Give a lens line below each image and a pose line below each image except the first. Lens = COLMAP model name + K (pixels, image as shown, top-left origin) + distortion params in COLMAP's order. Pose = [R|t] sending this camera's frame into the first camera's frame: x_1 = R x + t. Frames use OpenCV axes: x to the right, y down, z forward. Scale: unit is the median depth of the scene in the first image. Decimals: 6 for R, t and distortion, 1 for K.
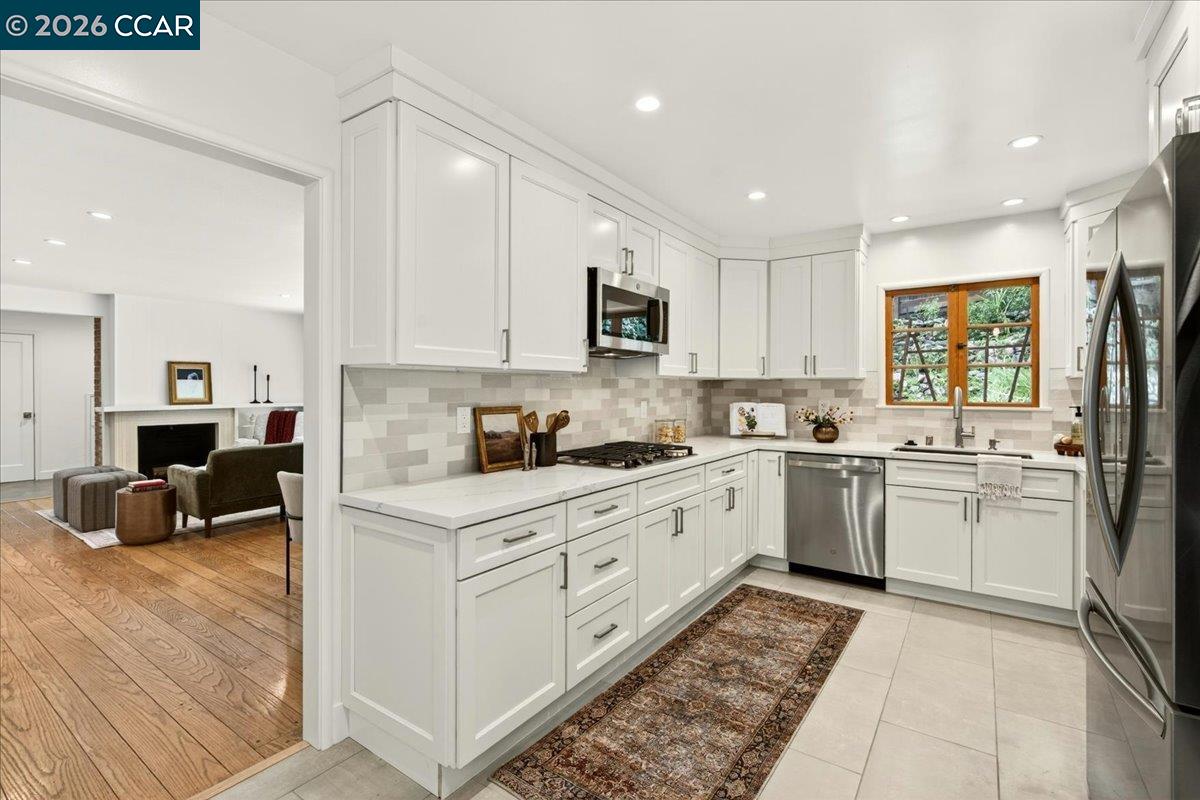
lens RADIAL K [[544.4, 0, 593.8], [0, 544.4, 389.9], [0, 0, 1]] dist [0.007011, -0.002049]
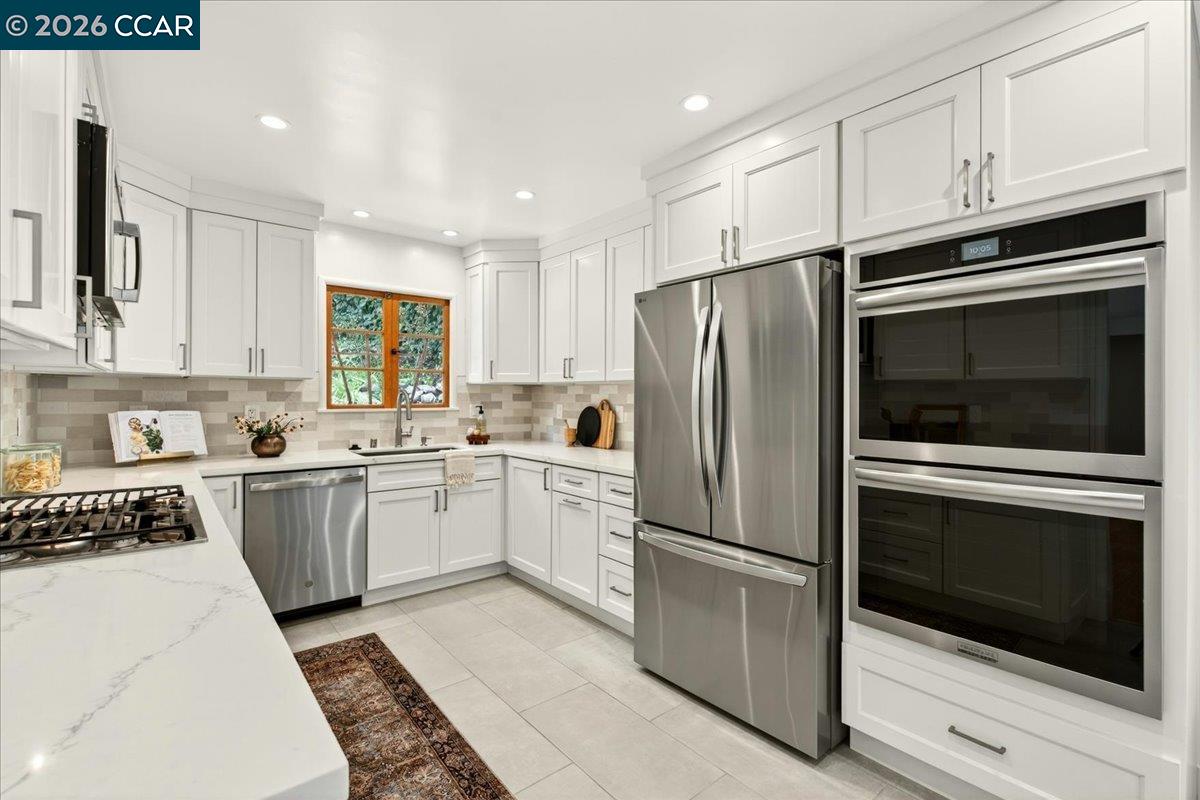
lens RADIAL K [[544.4, 0, 594.4], [0, 544.4, 395.7], [0, 0, 1]] dist [0.007011, -0.002049]
pose [[0.260655, -0.001270, 0.965431, -0.300638], [-0.003127, 0.999993, 0.002160, 0.002856], [-0.965427, -0.003582, 0.260649, 0.416702]]
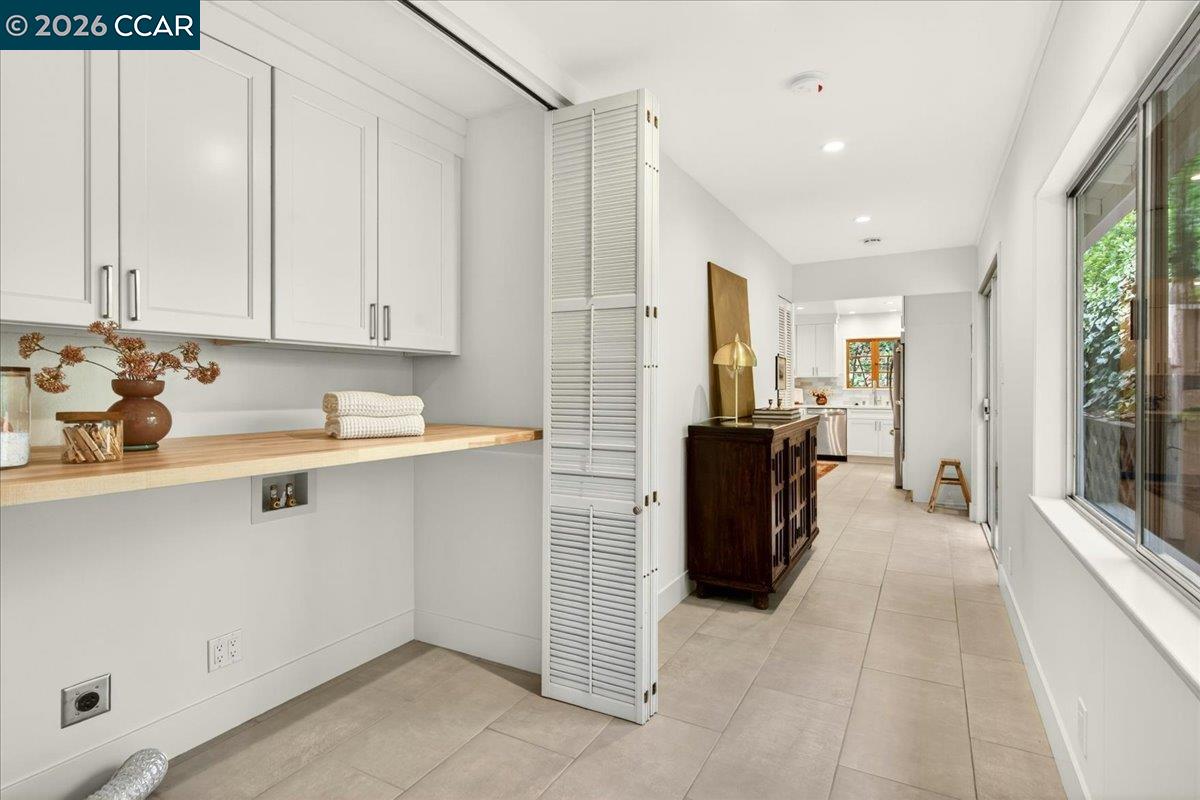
lens RADIAL K [[529.2, 0, 597.1], [0, 529.2, 395.0], [0, 0, 1]] dist [0.000591, 0.000014]
pose [[0.998047, -0.002446, 0.062419, -0.866403], [0.001666, 0.999920, 0.012556, 0.032223], [-0.062445, -0.012428, 0.997971, -1.541761]]
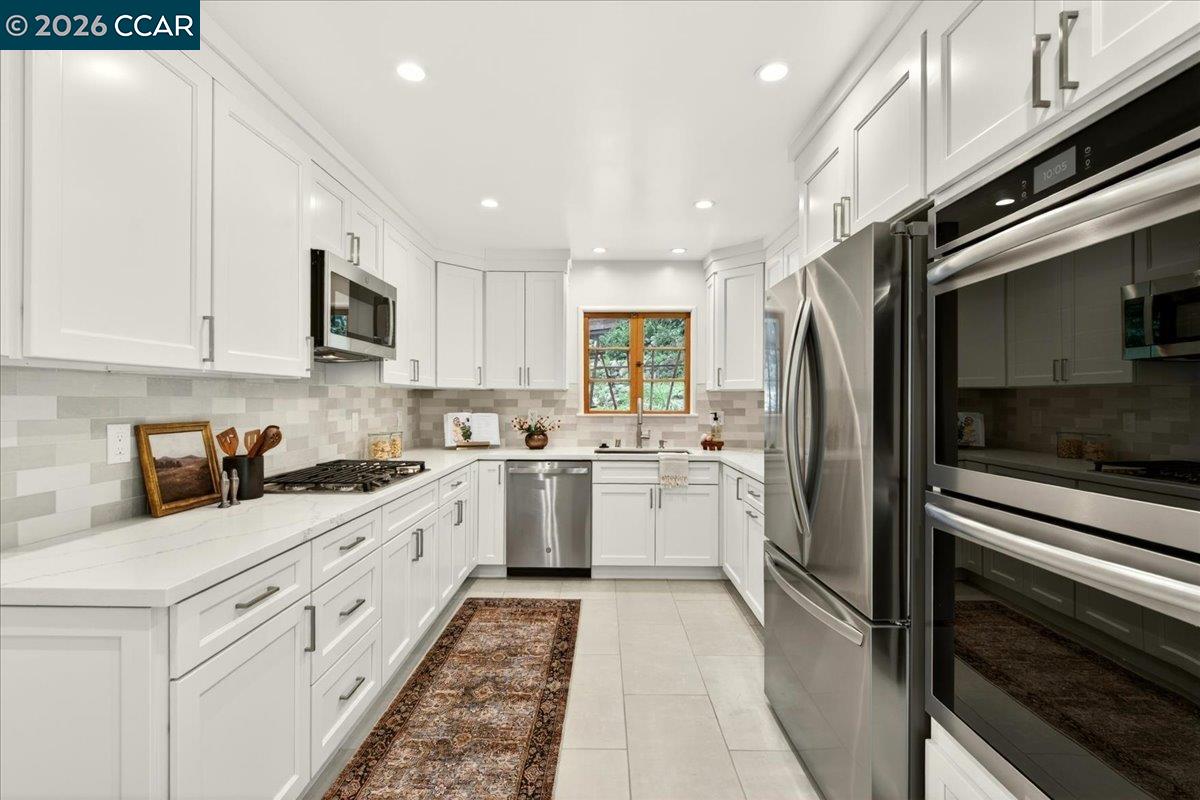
lens RADIAL K [[544.4, 0, 591.1], [0, 544.4, 403.6], [0, 0, 1]] dist [0.007011, -0.002049]
pose [[0.825079, -0.002793, 0.565011, -0.113190], [-0.000913, 0.999980, 0.006278, 0.000440], [-0.565017, -0.005695, 0.825060, 0.081475]]
